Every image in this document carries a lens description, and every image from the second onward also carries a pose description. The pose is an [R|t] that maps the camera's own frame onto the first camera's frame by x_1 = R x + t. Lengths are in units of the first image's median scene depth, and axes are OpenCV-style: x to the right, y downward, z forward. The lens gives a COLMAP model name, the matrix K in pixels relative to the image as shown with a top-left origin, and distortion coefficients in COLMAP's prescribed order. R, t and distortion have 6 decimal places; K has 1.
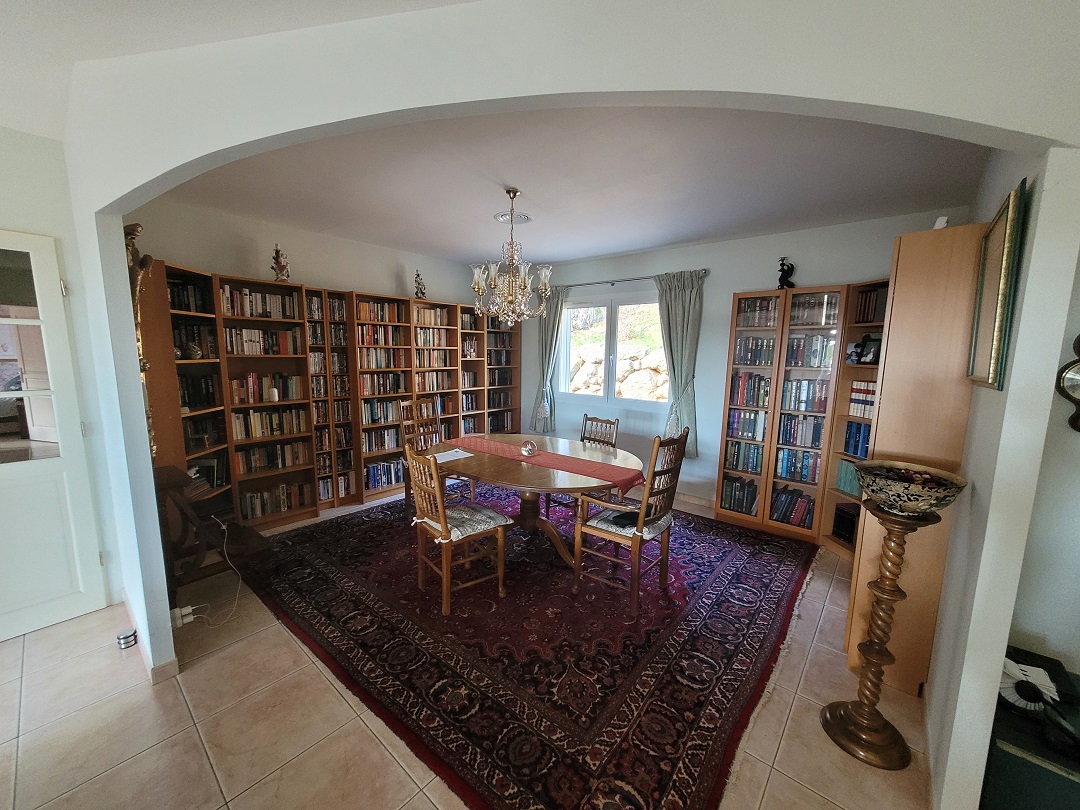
lens RADIAL K [[420.9, 0, 531.8], [0, 420.9, 406.3], [0, 0, 1]] dist [0.002201, 0.000175]
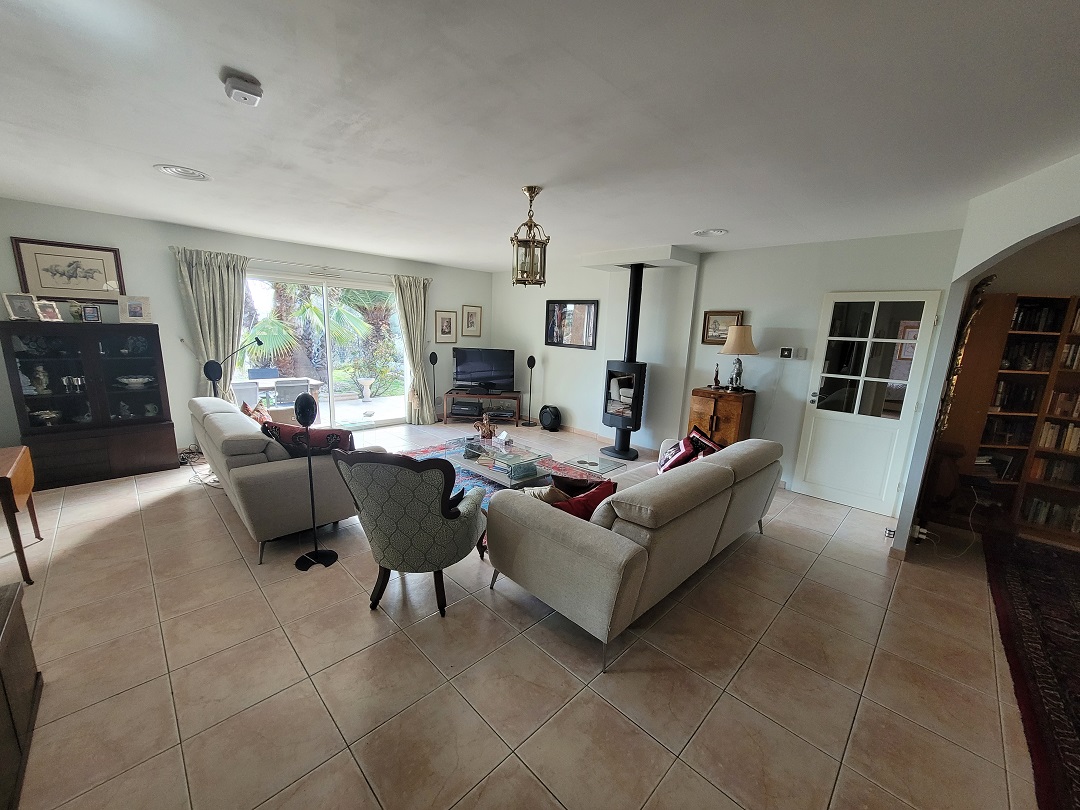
lens RADIAL K [[420.9, 0, 537.0], [0, 420.9, 411.7], [0, 0, 1]] dist [0.002201, 0.000175]
pose [[-0.074165, 0.187601, -0.979441, 0.486173], [-0.175584, 0.964346, 0.198005, 0.006078], [0.981667, 0.186659, -0.038581, -0.276687]]
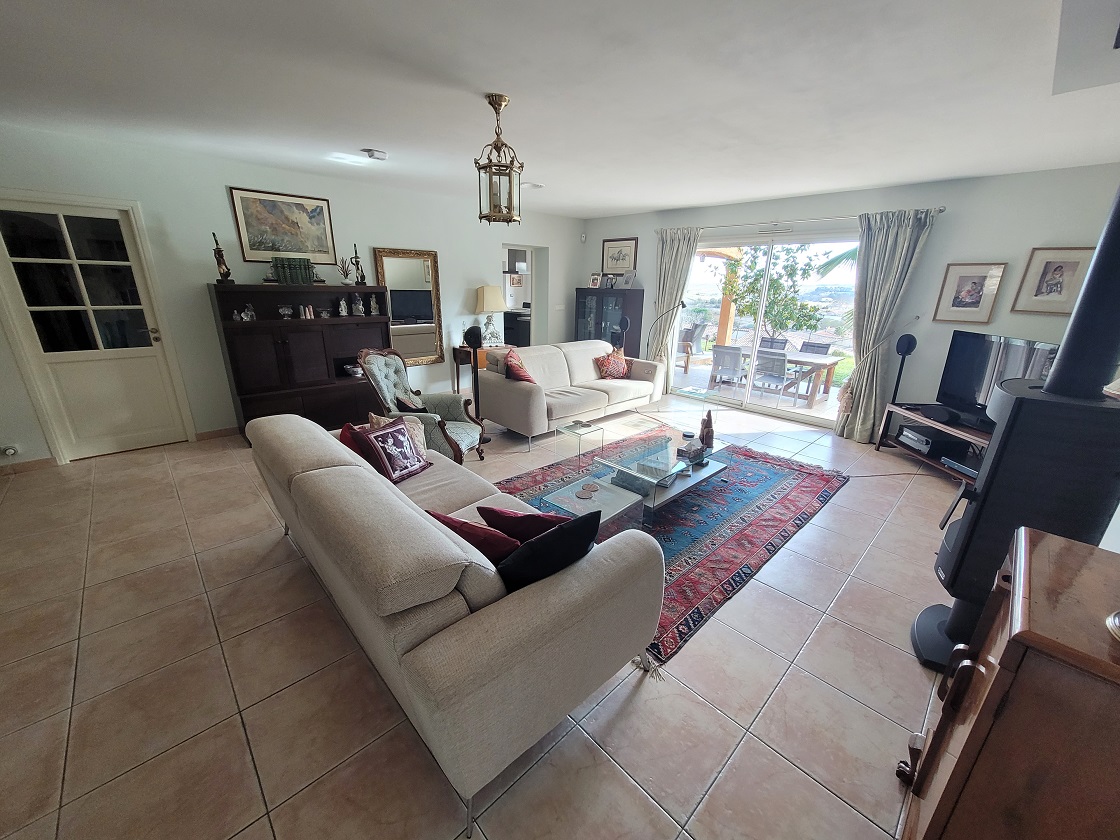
lens RADIAL K [[436.5, 0, 562.2], [0, 436.5, 426.3], [0, 0, 1]] dist [0.002201, 0.000175]
pose [[-0.996291, -0.055003, 0.066178, -0.728484], [-0.020361, 0.897890, 0.439750, -0.096988], [-0.083609, 0.436771, -0.895679, 0.553711]]
